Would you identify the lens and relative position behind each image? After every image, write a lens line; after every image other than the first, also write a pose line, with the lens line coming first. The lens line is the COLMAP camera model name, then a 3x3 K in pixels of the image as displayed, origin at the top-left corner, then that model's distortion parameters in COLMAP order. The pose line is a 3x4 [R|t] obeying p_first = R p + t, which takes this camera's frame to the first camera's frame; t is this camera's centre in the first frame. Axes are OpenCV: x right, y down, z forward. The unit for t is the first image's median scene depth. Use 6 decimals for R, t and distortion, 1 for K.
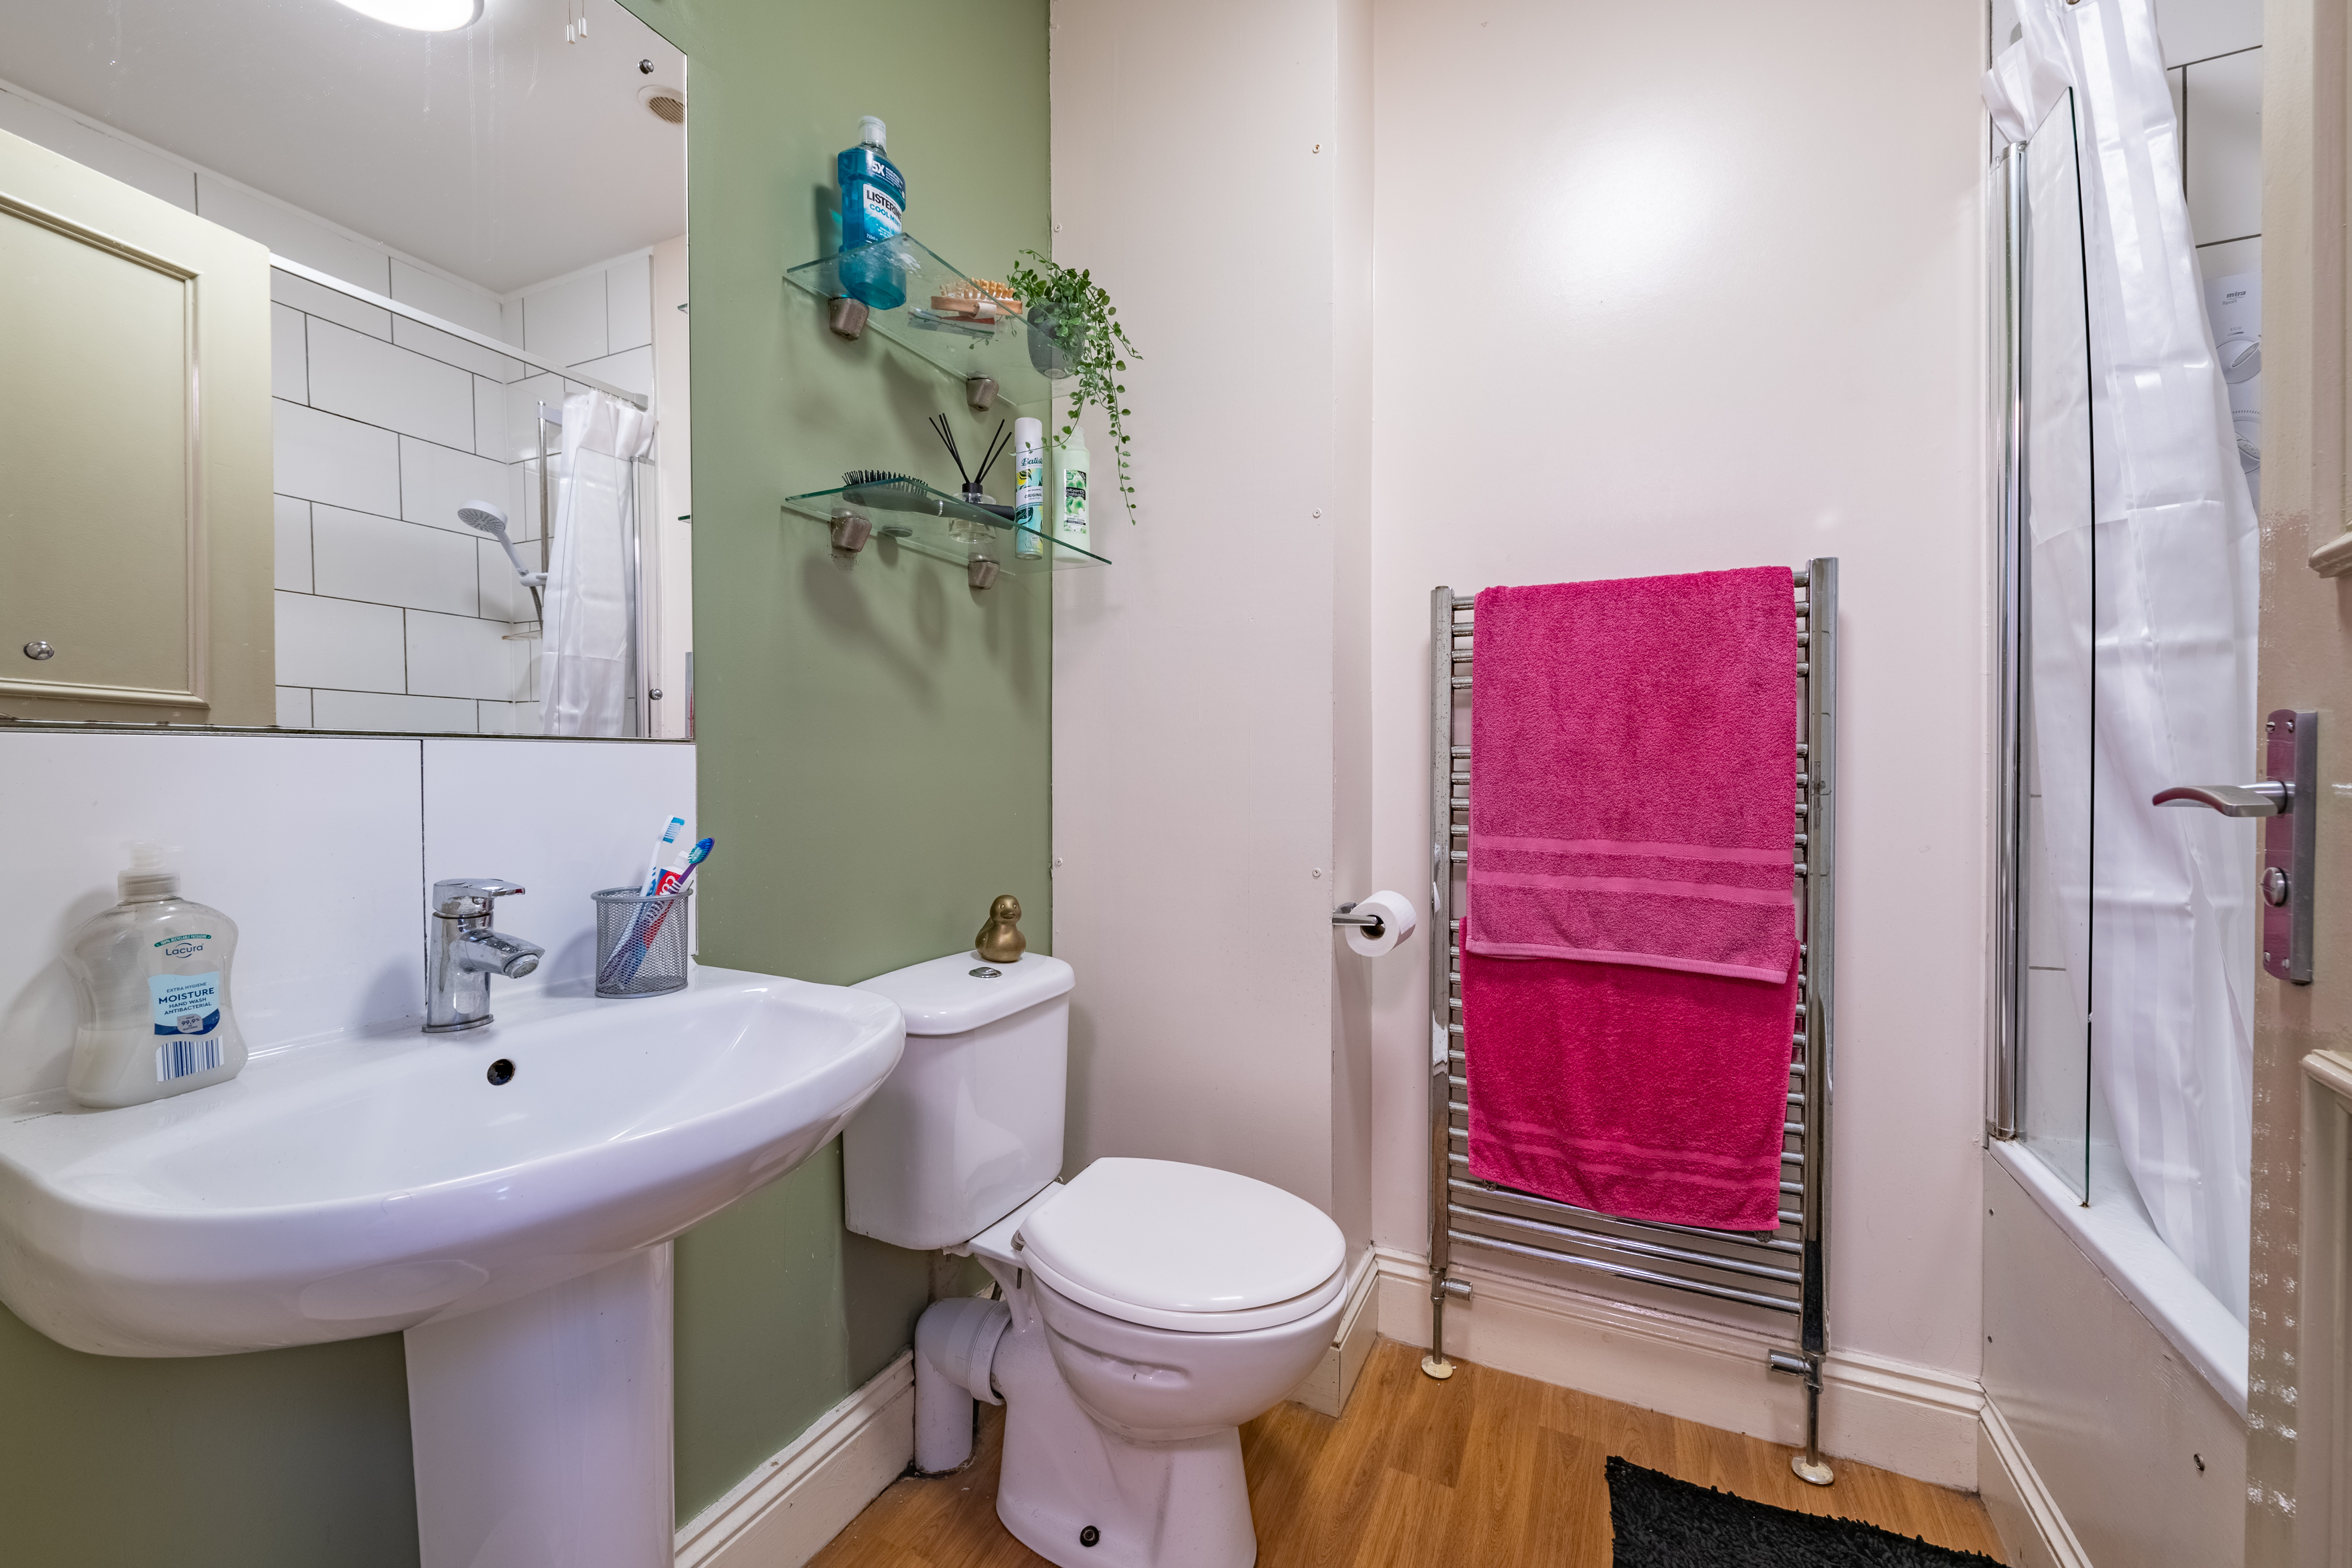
lens RADIAL K [[955.3, 0, 1173.2], [0, 955.3, 783.6], [0, 0, 1]] dist [-0.005339, -0.001463]
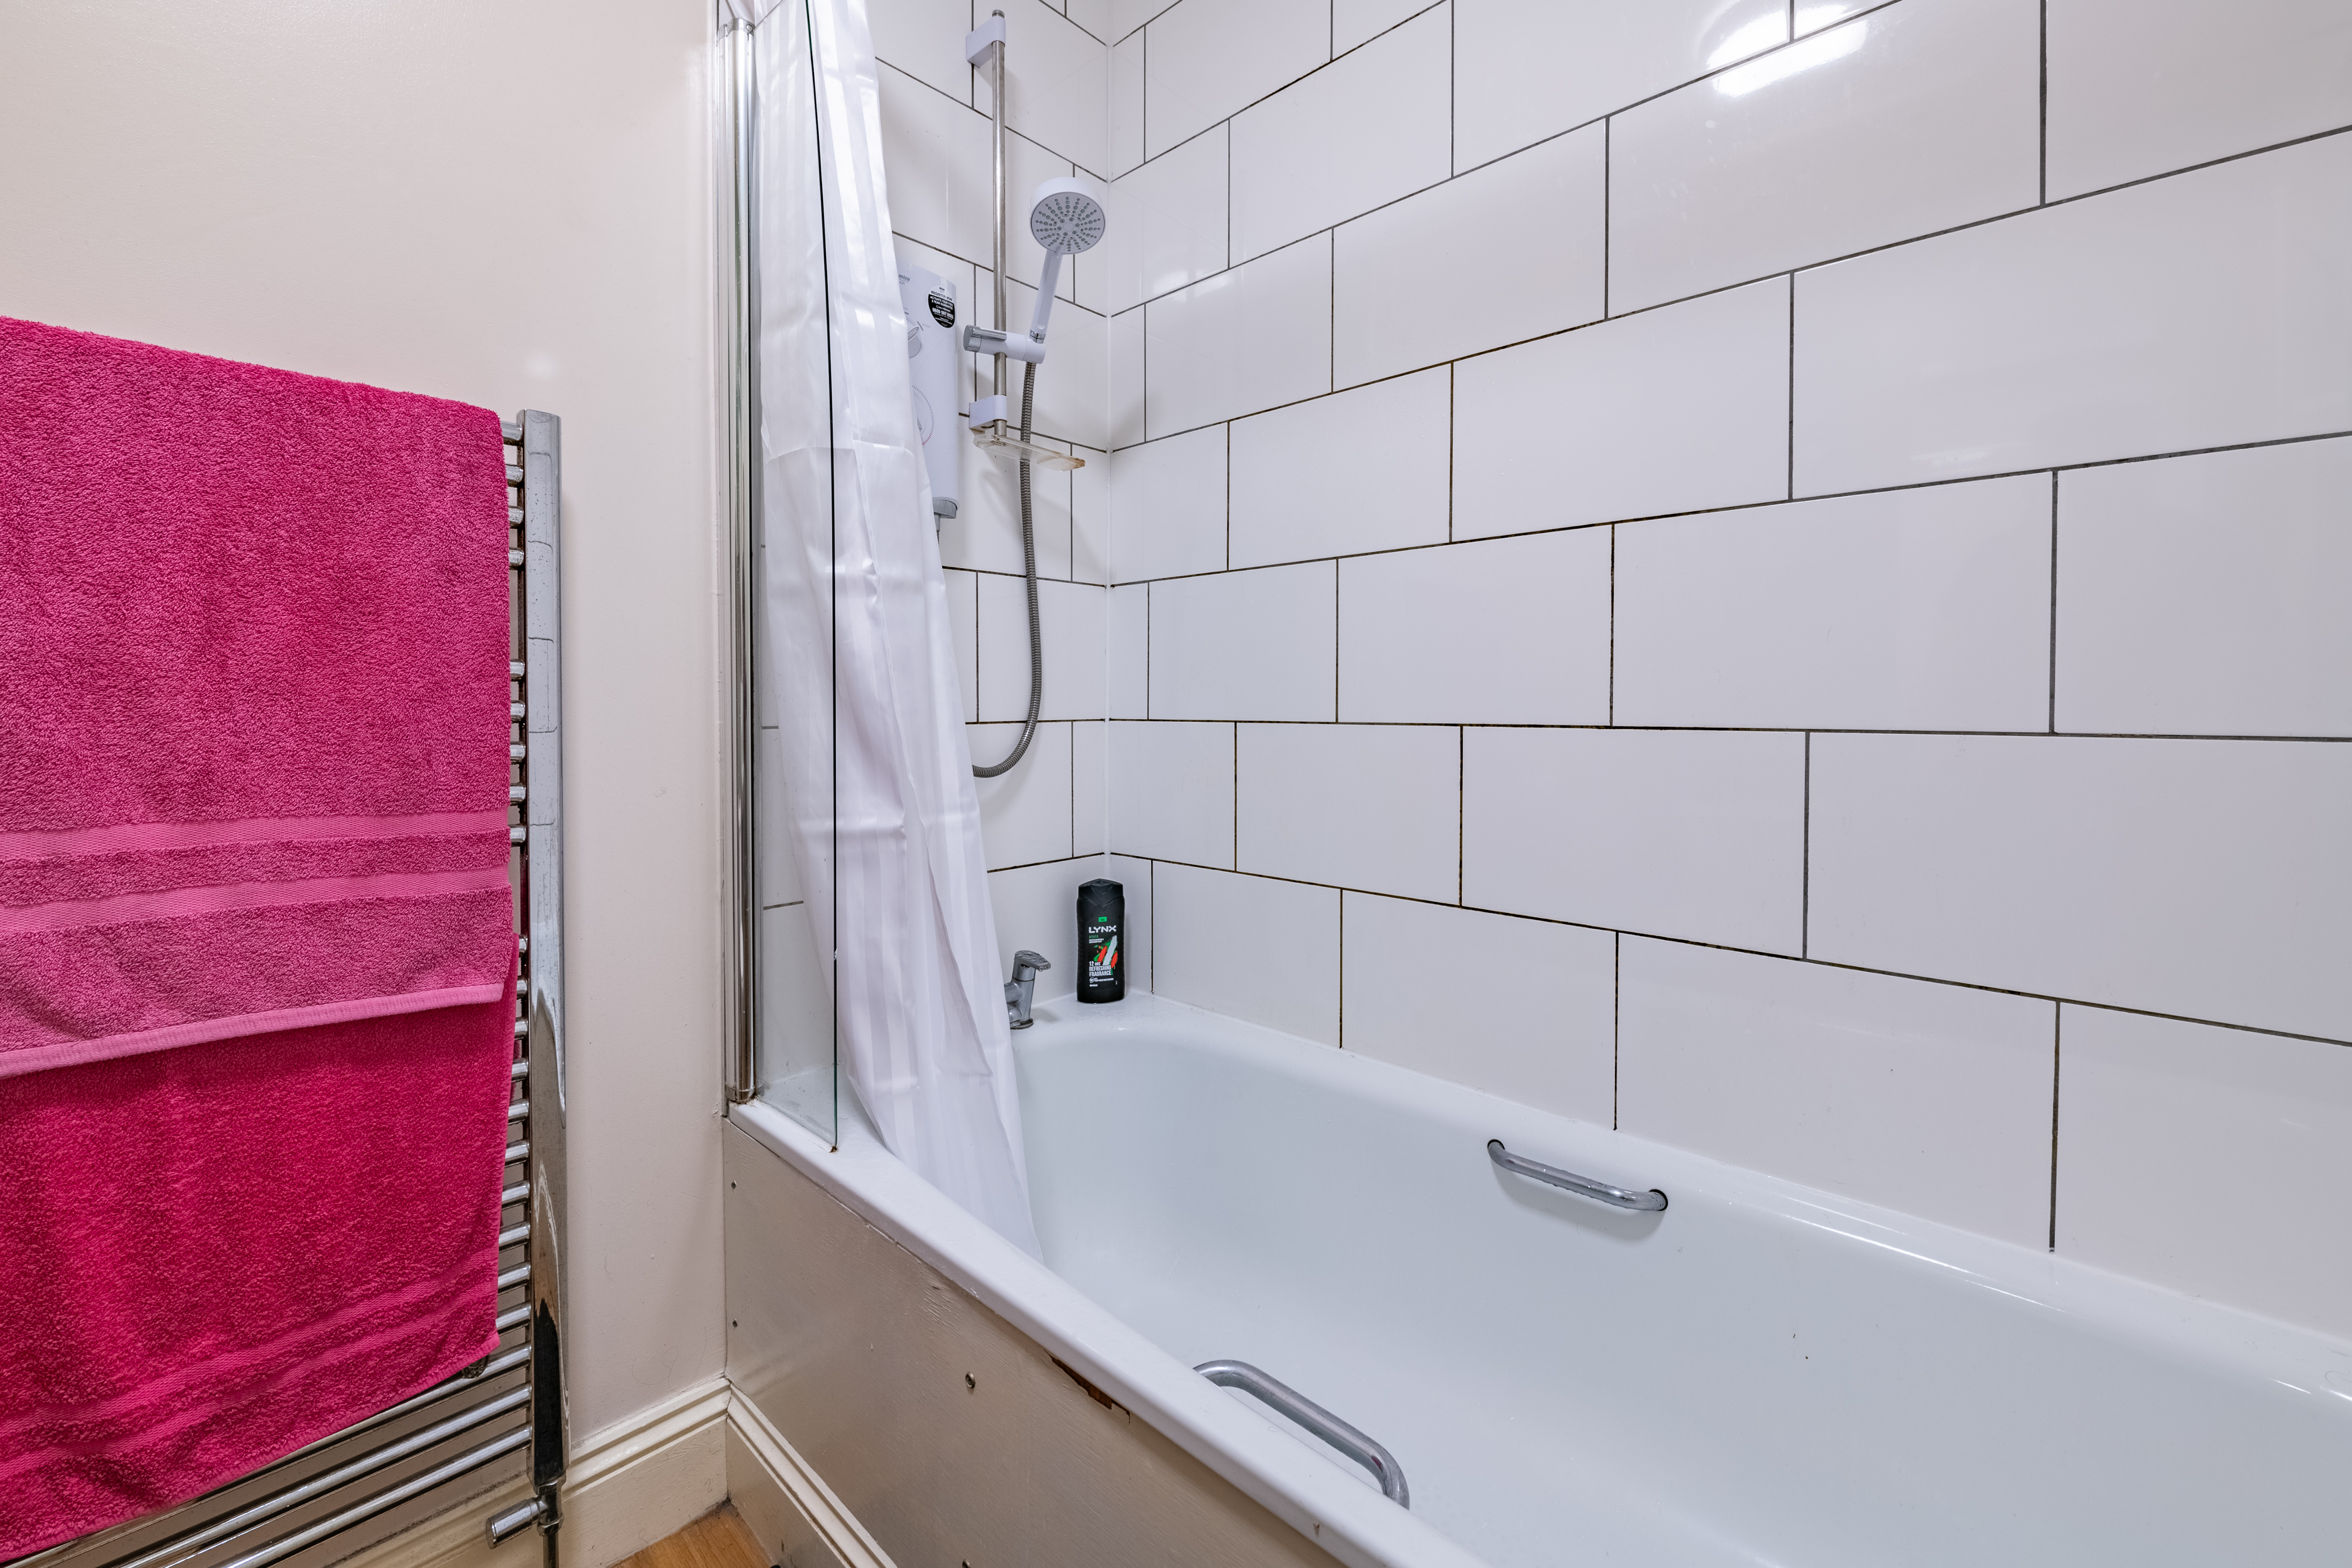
lens RADIAL K [[955.3, 0, 1194.0], [0, 955.3, 717.0], [0, 0, 1]] dist [-0.005339, -0.001463]
pose [[0.293013, -0.009541, 0.956061, 0.117654], [0.011426, 0.999914, 0.006477, 0.001525], [-0.956040, 0.009026, 0.293096, 0.293820]]
